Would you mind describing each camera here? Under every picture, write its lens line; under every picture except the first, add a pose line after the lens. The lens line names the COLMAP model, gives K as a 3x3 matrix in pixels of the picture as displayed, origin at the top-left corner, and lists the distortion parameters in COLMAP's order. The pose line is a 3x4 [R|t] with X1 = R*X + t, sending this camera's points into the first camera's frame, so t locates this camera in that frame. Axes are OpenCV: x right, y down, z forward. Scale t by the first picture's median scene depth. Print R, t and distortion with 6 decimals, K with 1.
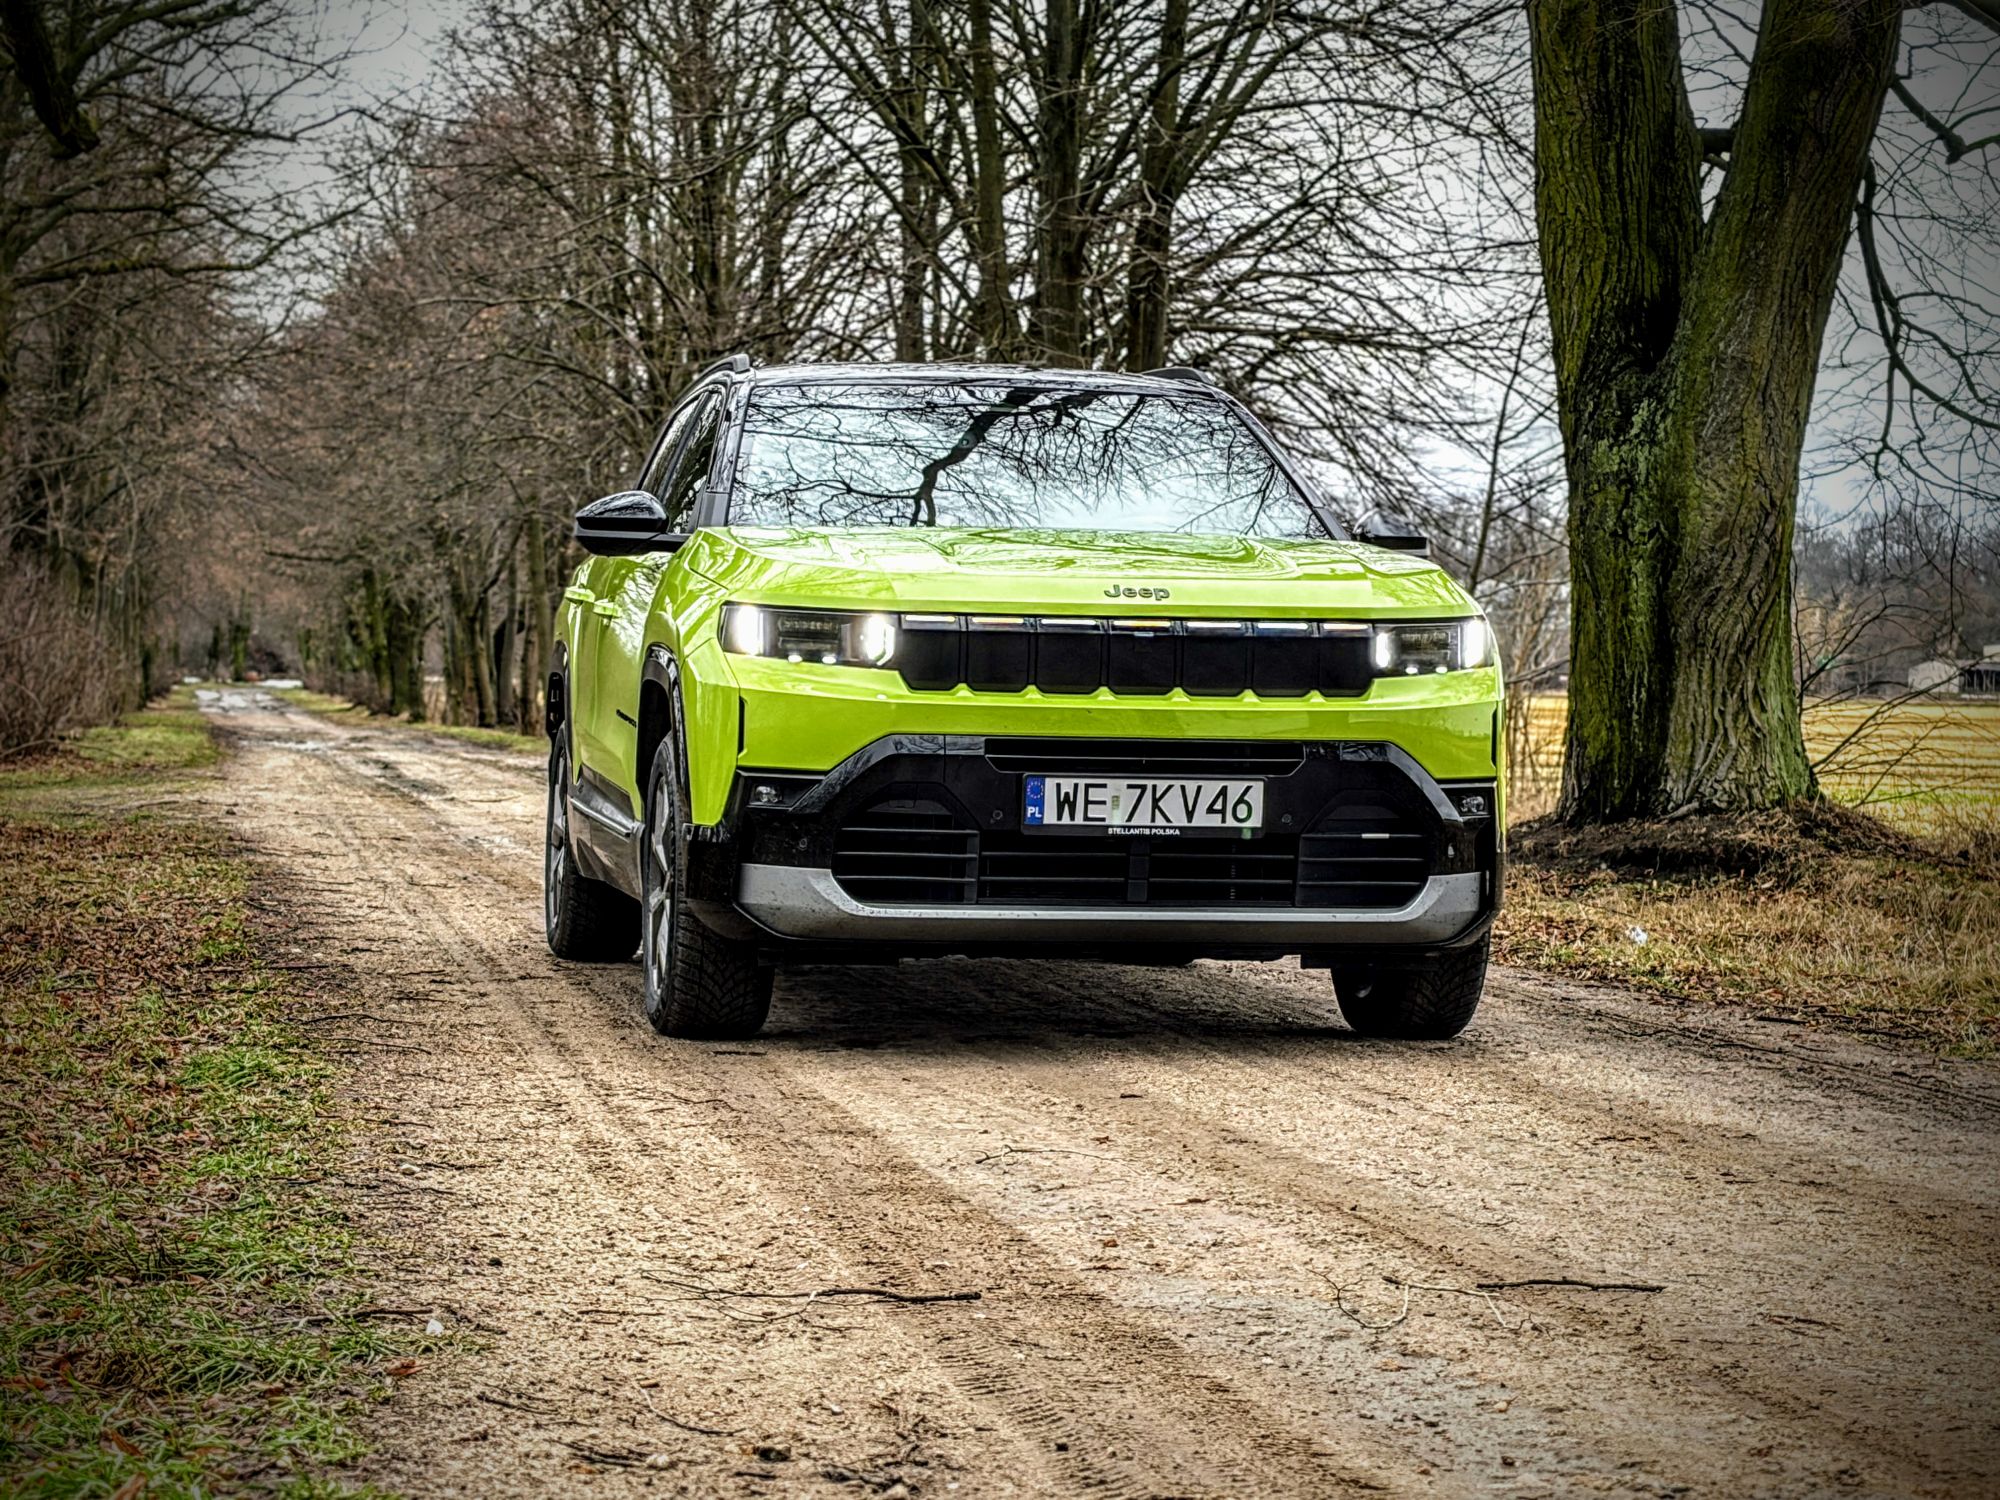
lens RADIAL K [[4769.1, 0, 1000.0], [0, 4769.1, 750.0], [0, 0, 1]] dist [0.176745, -0.080324]
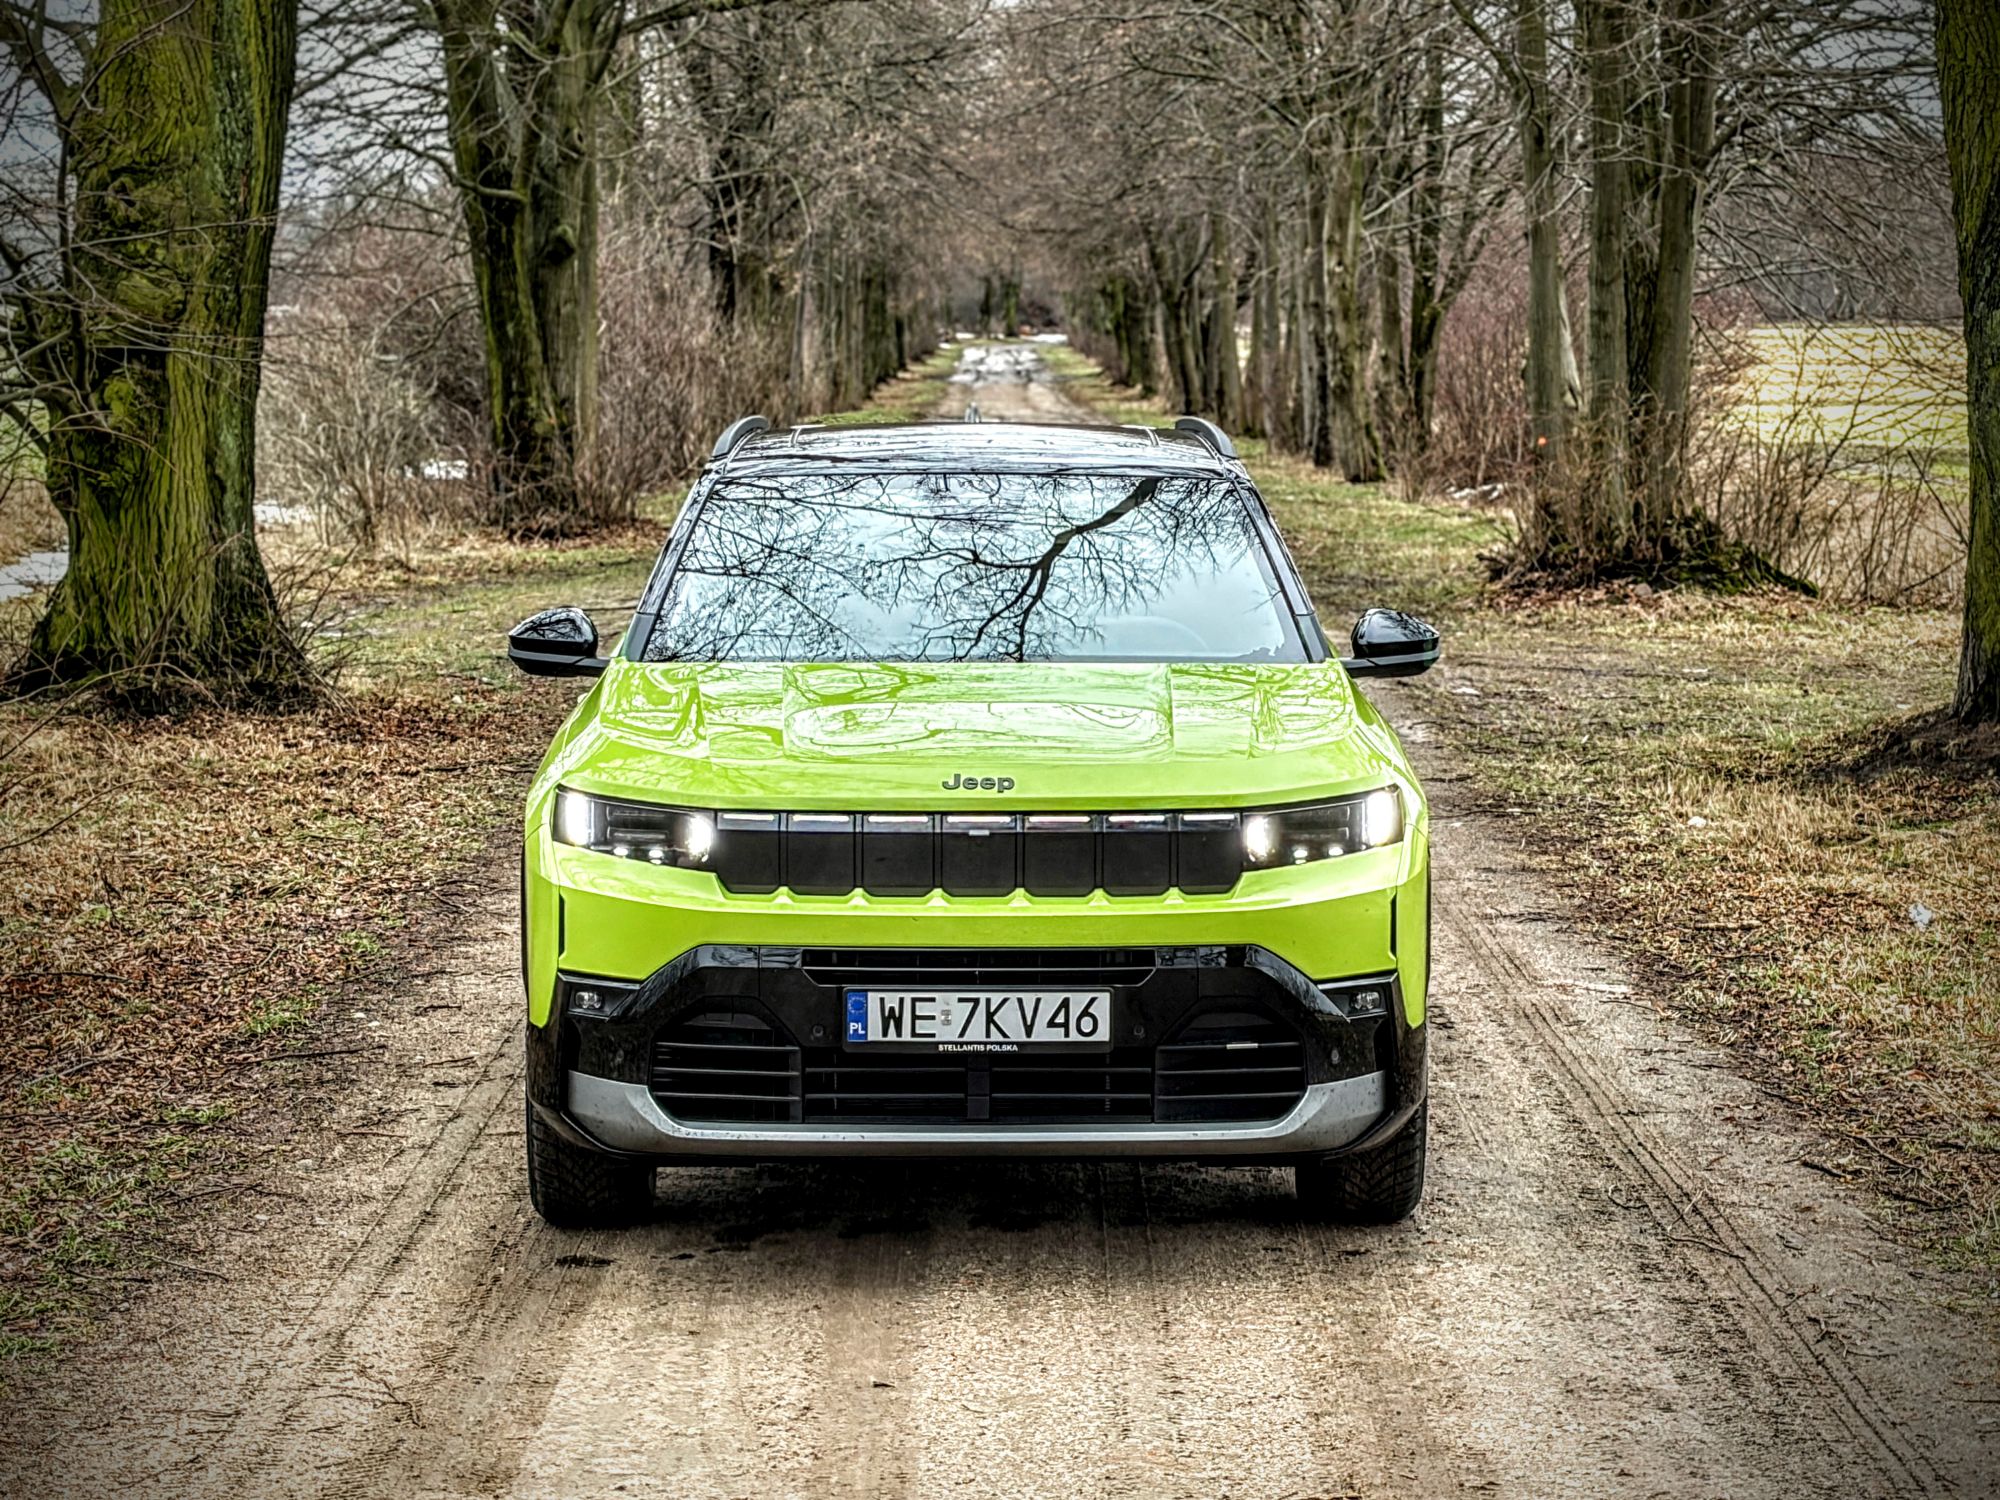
lens RADIAL K [[4769.1, 0, 1000.0], [0, 4769.1, 750.0], [0, 0, 1]] dist [0.176745, -0.080324]
pose [[0.986500, -0.000637, -0.163759, 0.184745], [0.012972, 0.997154, 0.074266, -0.108400], [0.163246, -0.075388, 0.983701, 0.095926]]
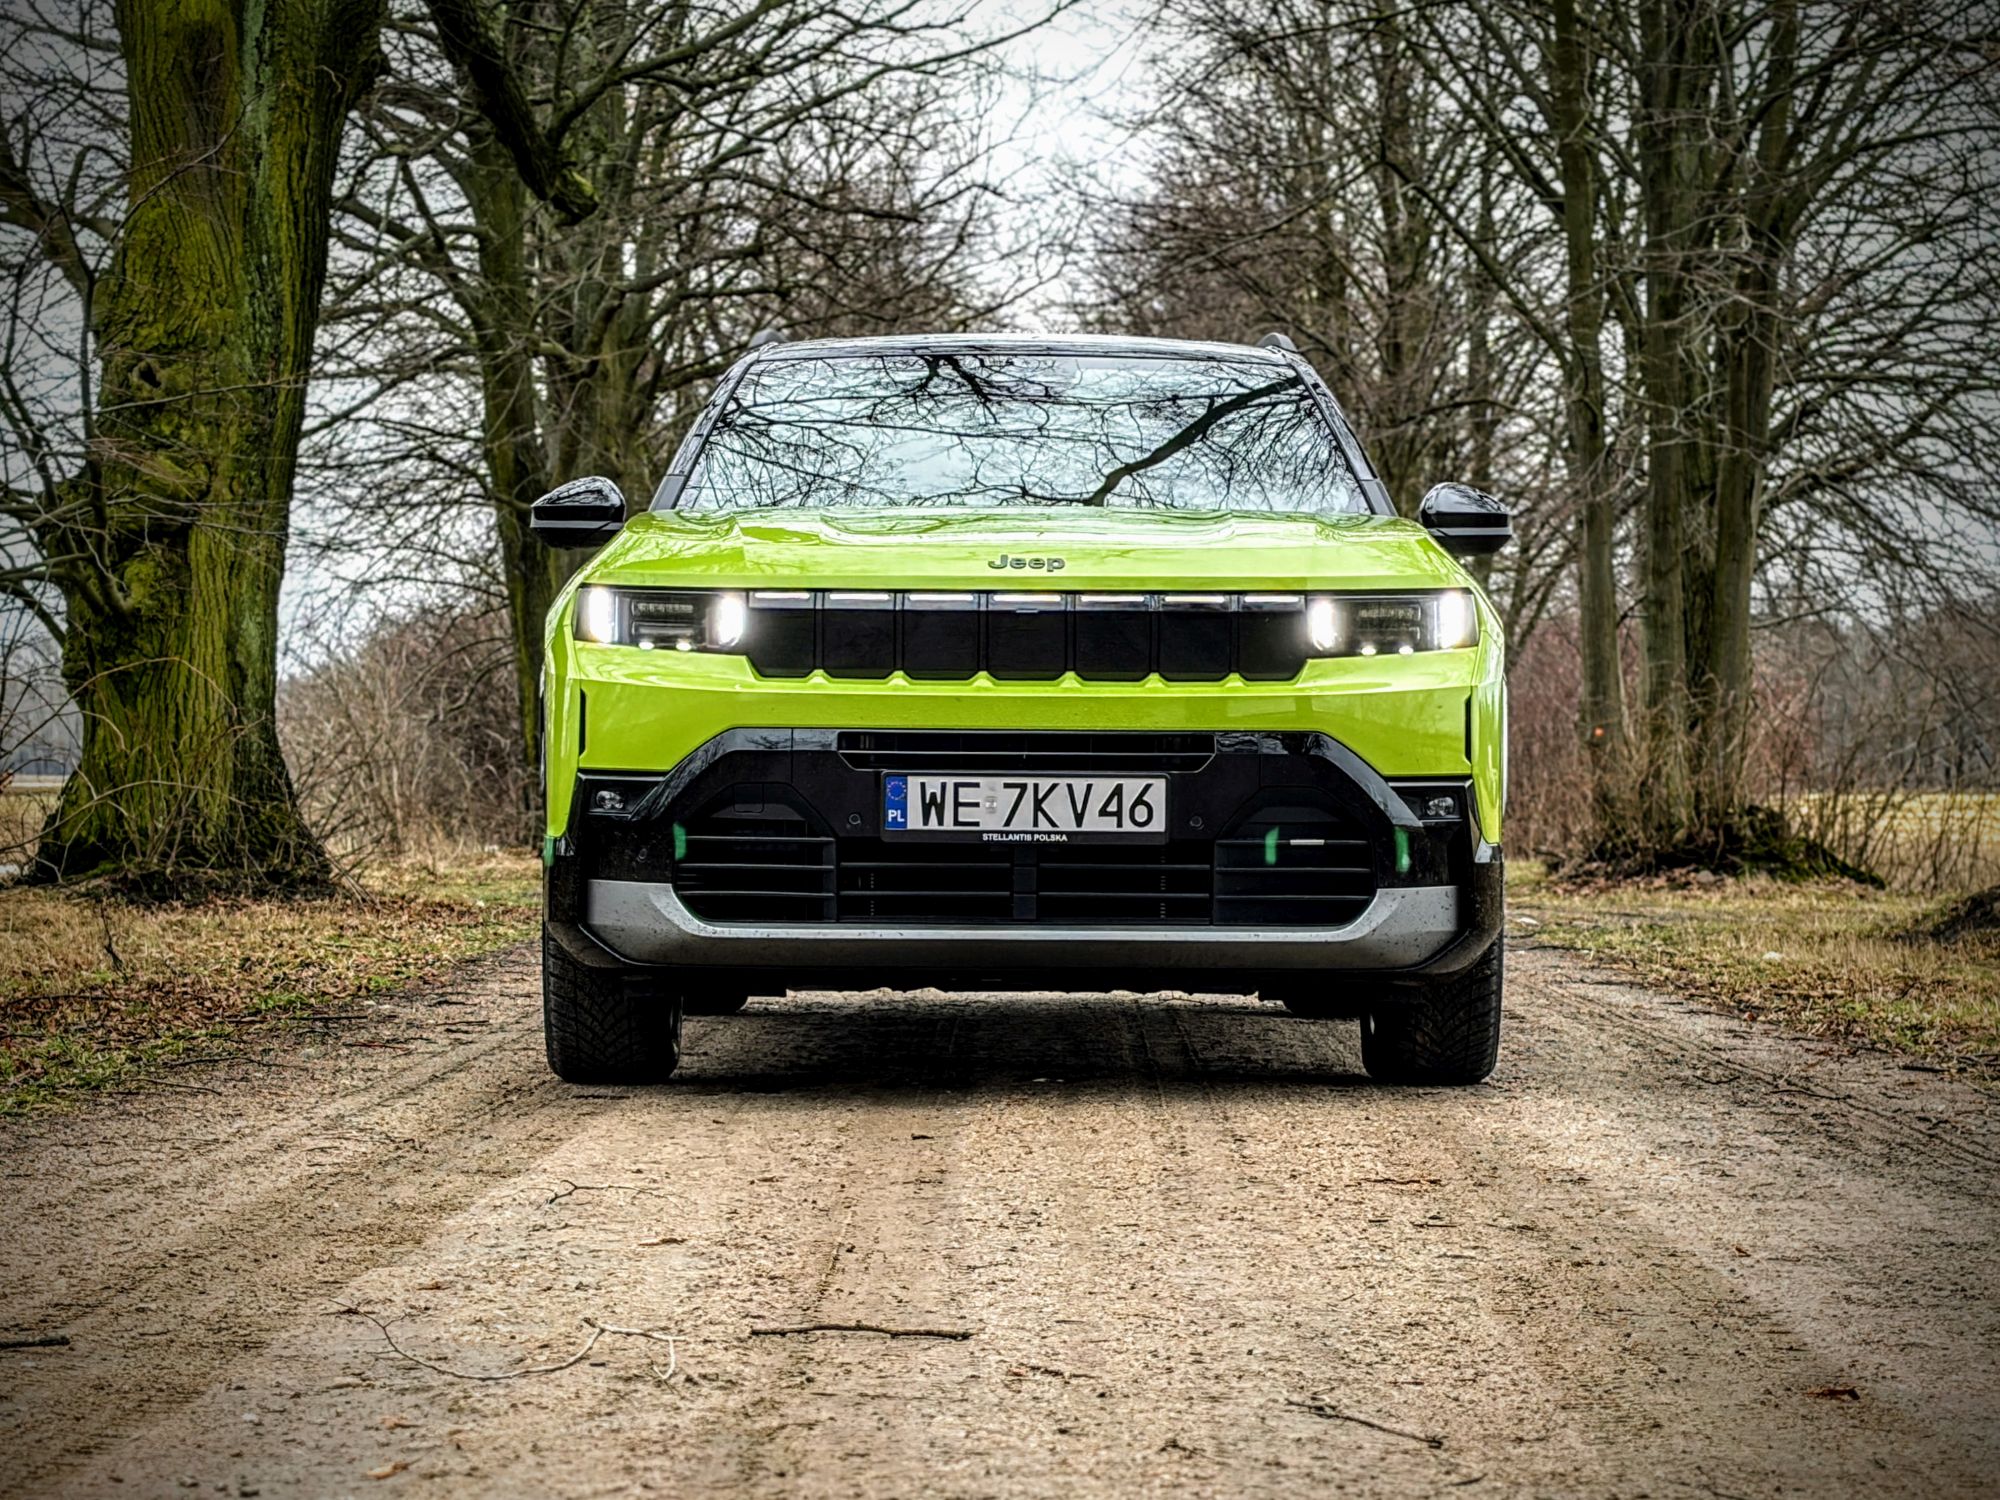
lens RADIAL K [[4855.3, 0, 1000.0], [0, 4855.3, 750.0], [0, 0, 1]] dist [0.149535, 0.560675]
pose [[0.985187, -0.011694, -0.171084, 0.175586], [0.007798, 0.999695, -0.023427, 0.021691], [0.171306, 0.021746, 0.984978, 0.131525]]
